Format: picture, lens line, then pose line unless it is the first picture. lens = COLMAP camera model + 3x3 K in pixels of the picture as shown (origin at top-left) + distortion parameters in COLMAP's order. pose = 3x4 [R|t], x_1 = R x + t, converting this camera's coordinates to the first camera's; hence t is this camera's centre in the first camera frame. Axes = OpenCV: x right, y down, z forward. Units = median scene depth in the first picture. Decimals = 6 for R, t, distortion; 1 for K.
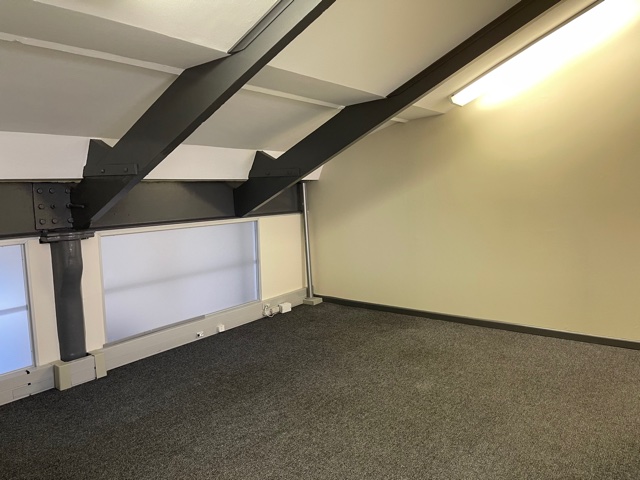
lens RADIAL K [[503.2, 0, 327.6], [0, 503.2, 240.0], [0, 0, 1]] dist [0.069251, -0.110857]
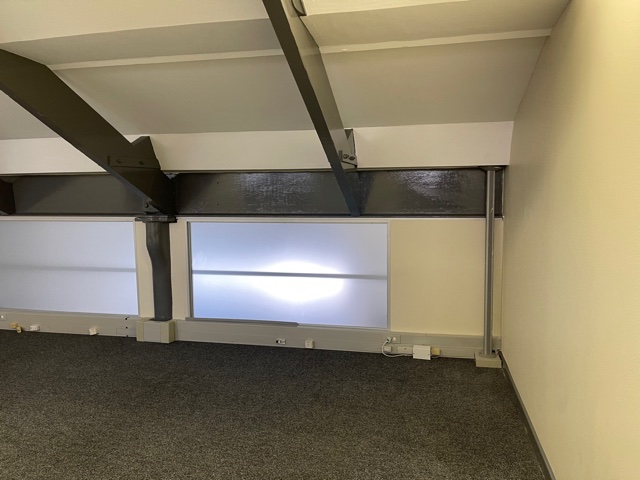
lens RADIAL K [[506.8, 0, 320.0], [0, 506.8, 240.0], [0, 0, 1]] dist [0.060897, -0.084755]
pose [[0.365184, 0.124762, -0.922537, 0.726954], [-0.095855, 0.990751, 0.096043, -0.107033], [0.925987, 0.053356, 0.373765, 0.887938]]
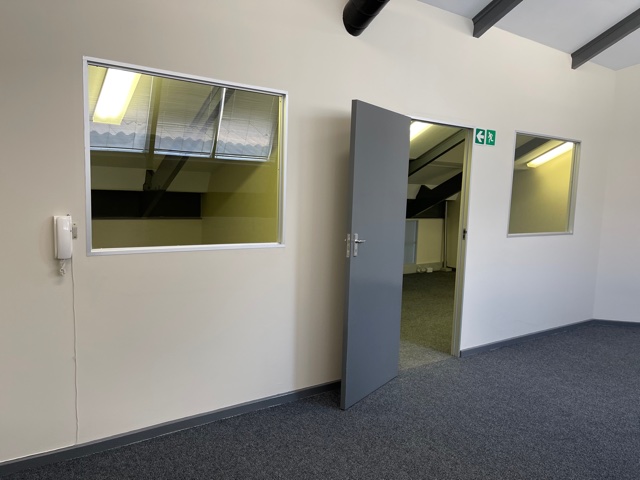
lens RADIAL K [[482.6, 0, 320.7], [0, 482.6, 242.4], [0, 0, 1]] dist [0.085341, -0.102260]
pose [[0.944374, 0.088248, -0.316813, 0.134416], [-0.089668, 0.995920, 0.010125, 0.078230], [0.316414, 0.018846, 0.948434, -1.146923]]
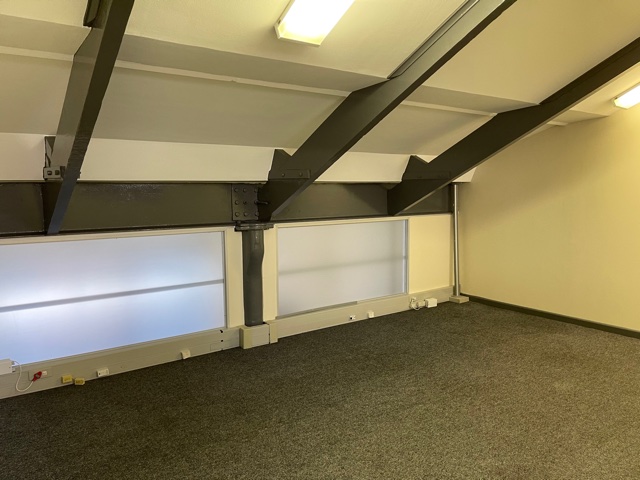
lens RADIAL K [[506.8, 0, 320.0], [0, 506.8, 240.0], [0, 0, 1]] dist [0.060897, -0.084755]
pose [[0.948986, 0.047440, -0.311728, 0.031397], [-0.047029, 0.998854, 0.008840, 0.006418], [0.311790, 0.006271, 0.950130, -0.130911]]
